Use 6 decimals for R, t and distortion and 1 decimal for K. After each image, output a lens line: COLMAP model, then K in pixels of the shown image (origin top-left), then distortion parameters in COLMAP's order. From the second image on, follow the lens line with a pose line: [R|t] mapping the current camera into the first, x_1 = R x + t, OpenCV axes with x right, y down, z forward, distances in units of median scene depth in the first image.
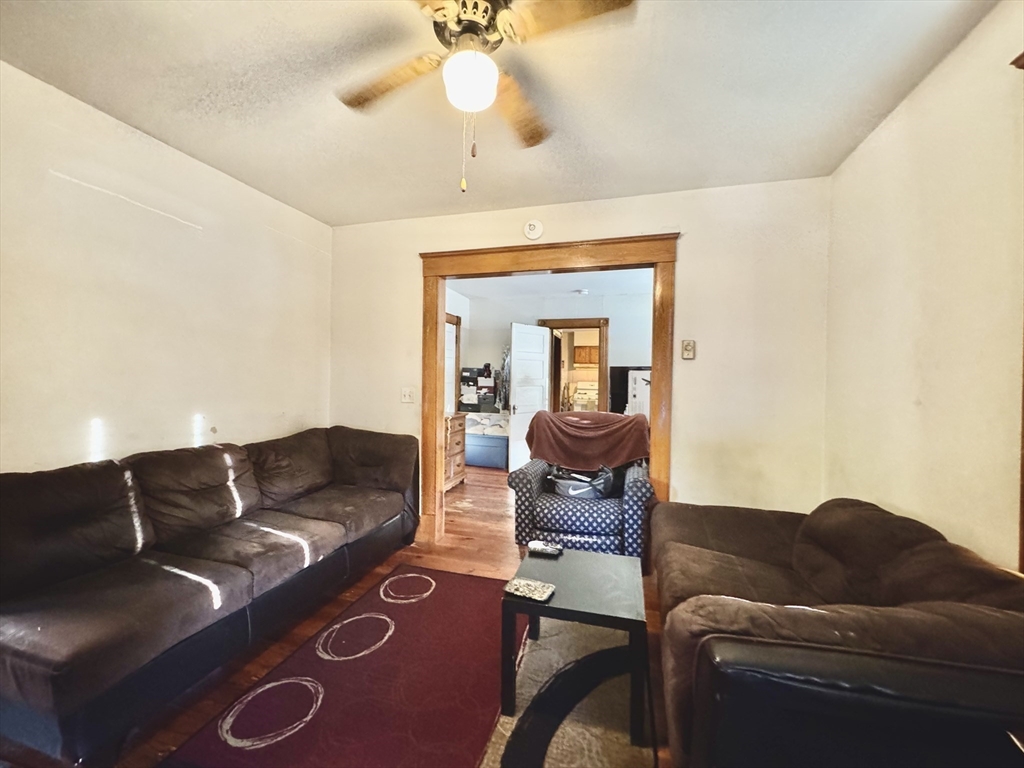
lens RADIAL K [[410.0, 0, 512.7], [0, 410.0, 382.5], [0, 0, 1]] dist [-0.004257, 0.000068]
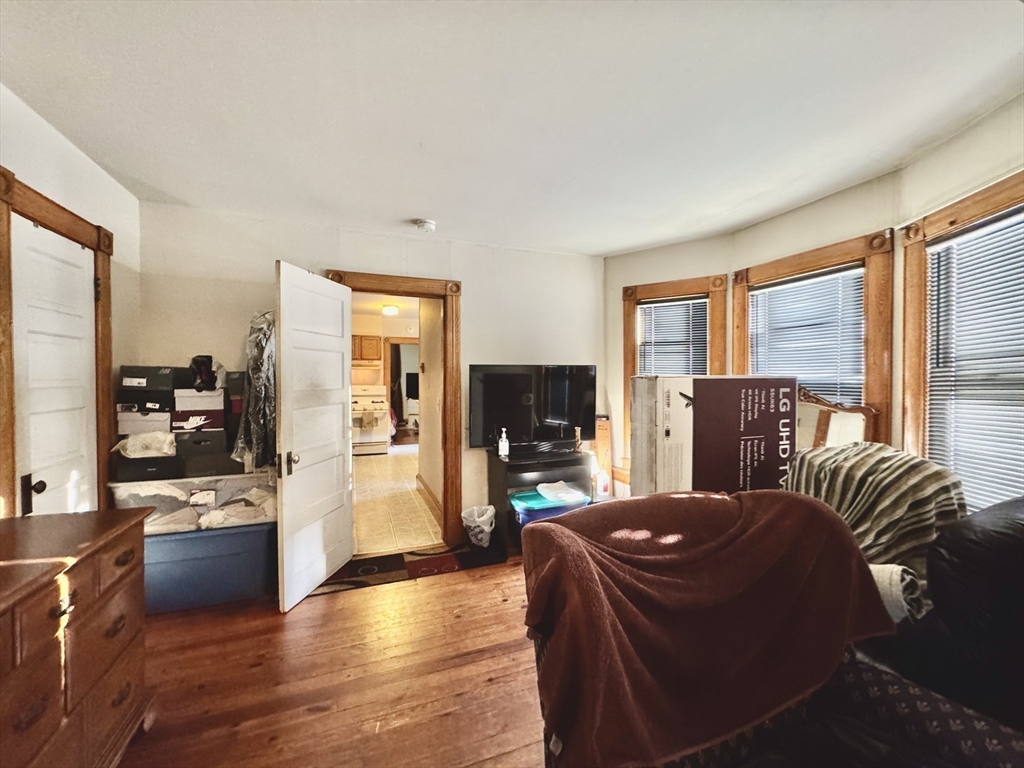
lens RADIAL K [[410.0, 0, 510.3], [0, 410.0, 386.1], [0, 0, 1]] dist [-0.004257, 0.000068]
pose [[0.797030, -0.025802, 0.603388, -0.066240], [0.016952, 0.999649, 0.020355, -0.019281], [-0.603702, -0.005995, 0.797188, 0.496720]]
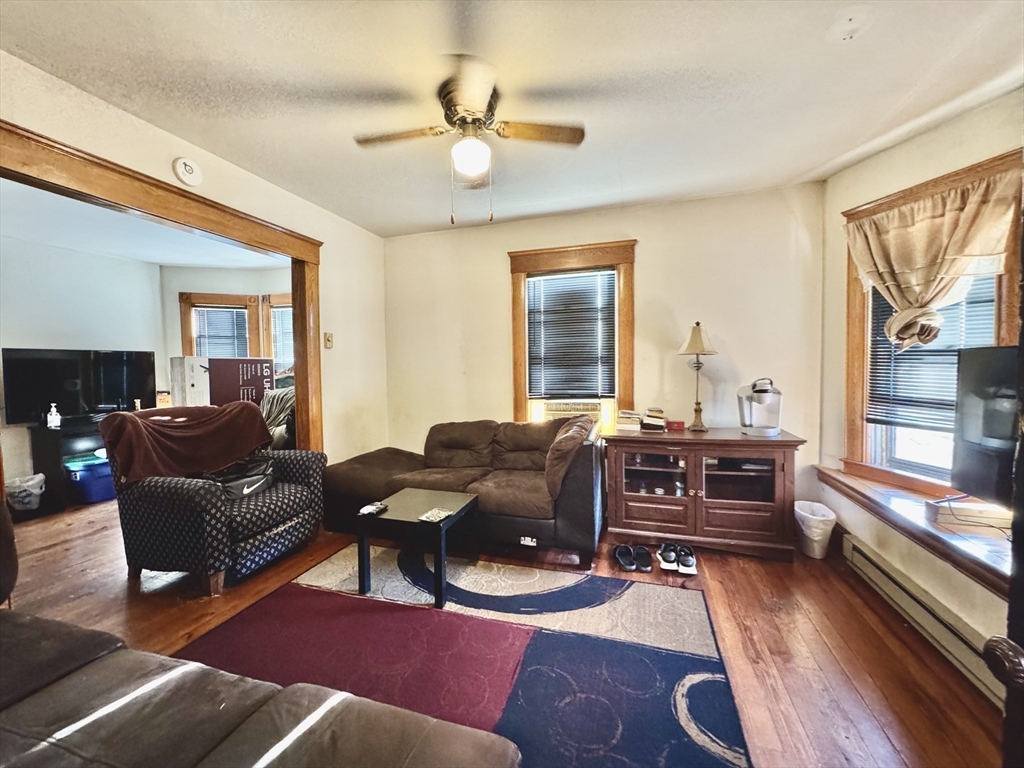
lens RADIAL K [[410.0, 0, 512.1], [0, 410.0, 381.5], [0, 0, 1]] dist [-0.004257, 0.000068]
pose [[0.027307, -0.051028, 0.998324, -0.367744], [0.020649, 0.998512, 0.050473, -0.003776], [-0.999414, 0.019236, 0.028320, 0.193382]]
